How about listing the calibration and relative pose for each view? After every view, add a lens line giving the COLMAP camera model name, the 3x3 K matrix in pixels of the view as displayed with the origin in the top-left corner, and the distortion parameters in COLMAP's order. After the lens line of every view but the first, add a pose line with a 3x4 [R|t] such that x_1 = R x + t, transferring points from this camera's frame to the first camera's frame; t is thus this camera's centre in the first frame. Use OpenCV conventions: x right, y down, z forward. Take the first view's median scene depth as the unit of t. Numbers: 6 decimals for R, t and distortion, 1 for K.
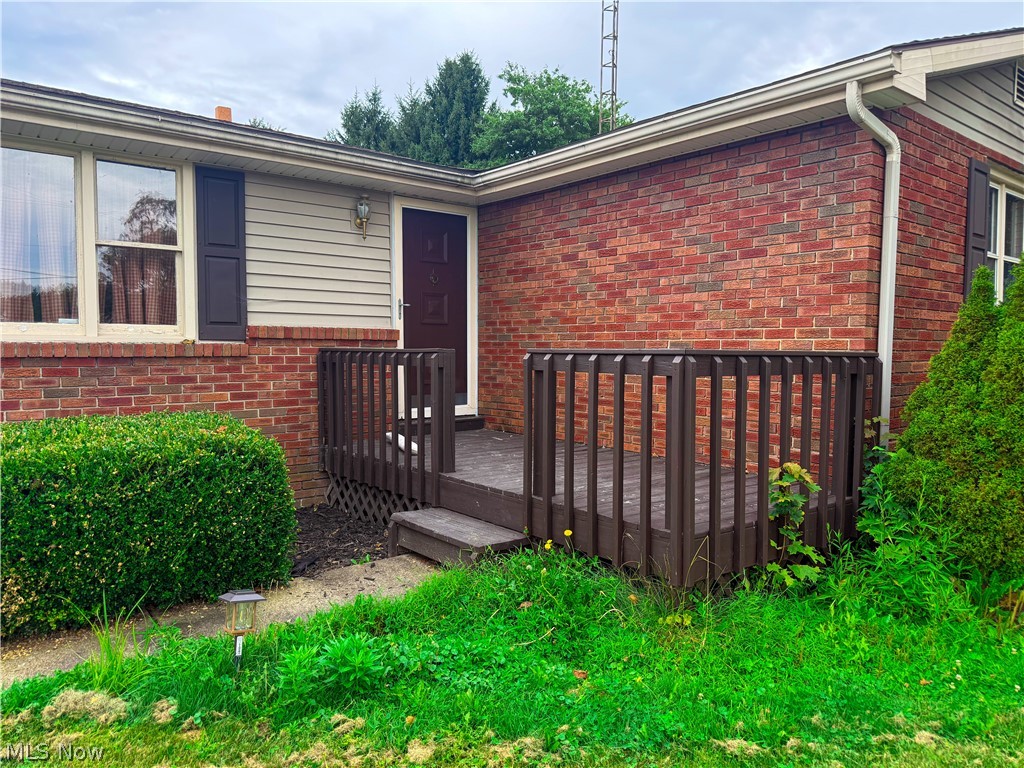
lens RADIAL K [[714.6, 0, 512.0], [0, 714.6, 384.0], [0, 0, 1]] dist [0.022864, -0.002789]
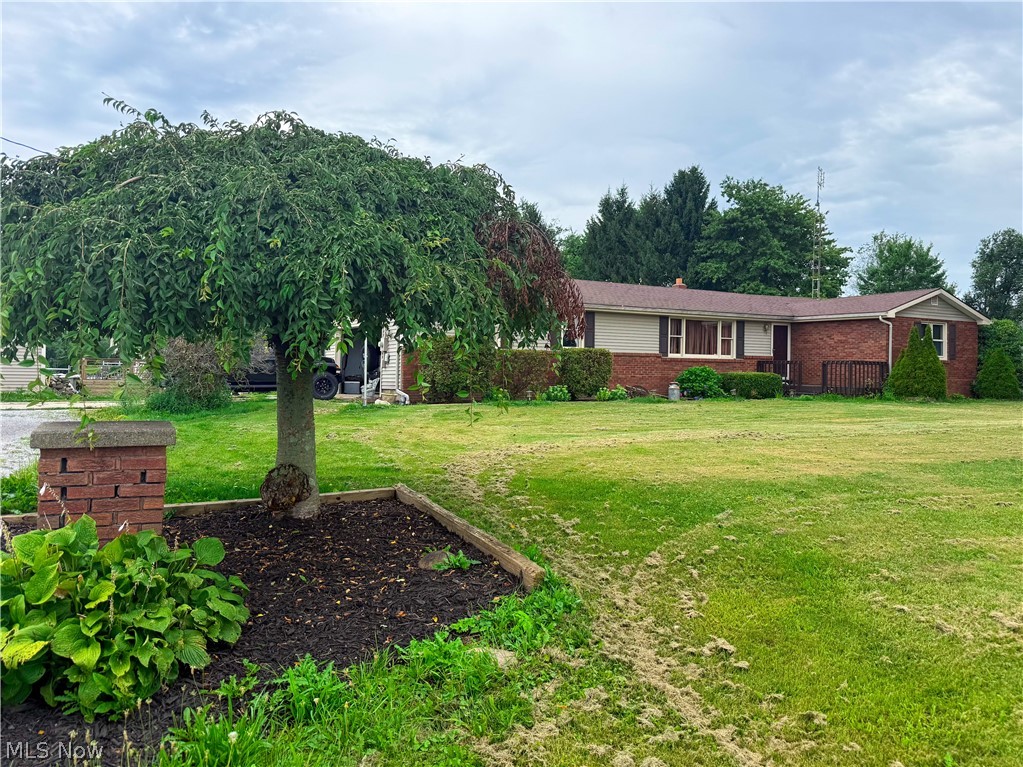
lens RADIAL K [[726.7, 0, 511.5], [0, 726.7, 383.5], [0, 0, 1]] dist [-0.002681, -0.002209]
pose [[0.979961, 0.017534, -0.198415, -0.136294], [-0.023284, 0.999373, -0.026687, 0.037941], [0.197823, 0.030772, 0.979755, -0.564408]]
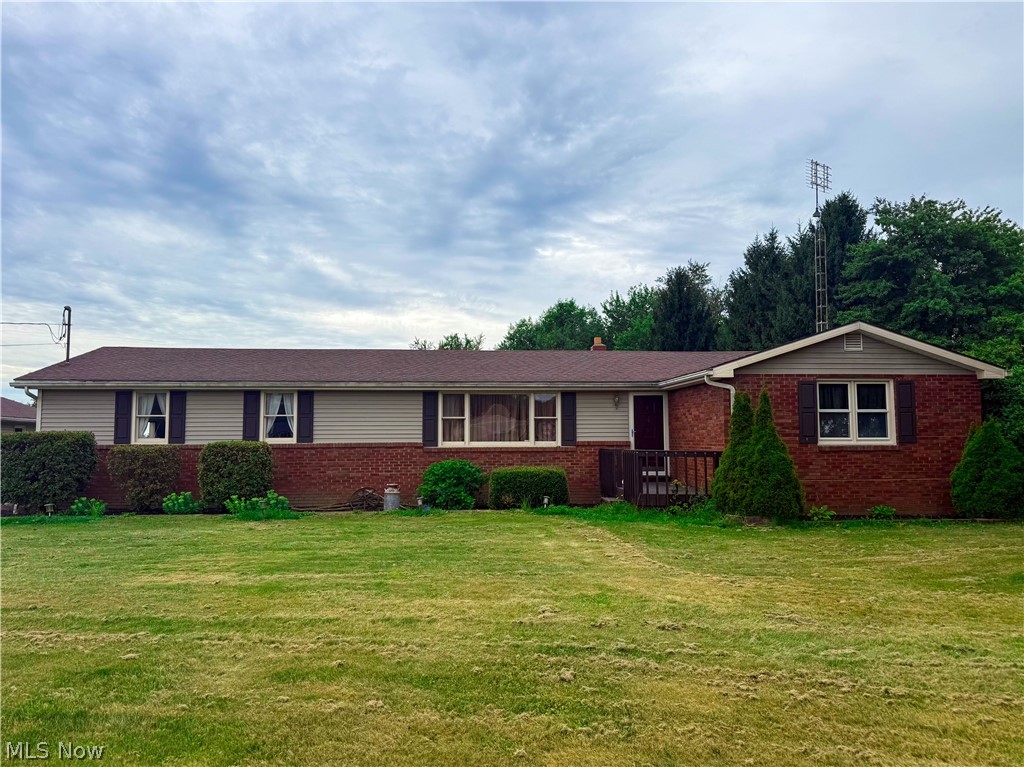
lens RADIAL K [[727.4, 0, 512.0], [0, 727.4, 383.5], [0, 0, 1]] dist [-0.002681, -0.002209]
pose [[0.809821, -0.049167, -0.584612, 0.190165], [-0.026889, 0.992324, -0.120705, 0.008763], [0.586060, 0.113469, 0.802283, -0.258758]]
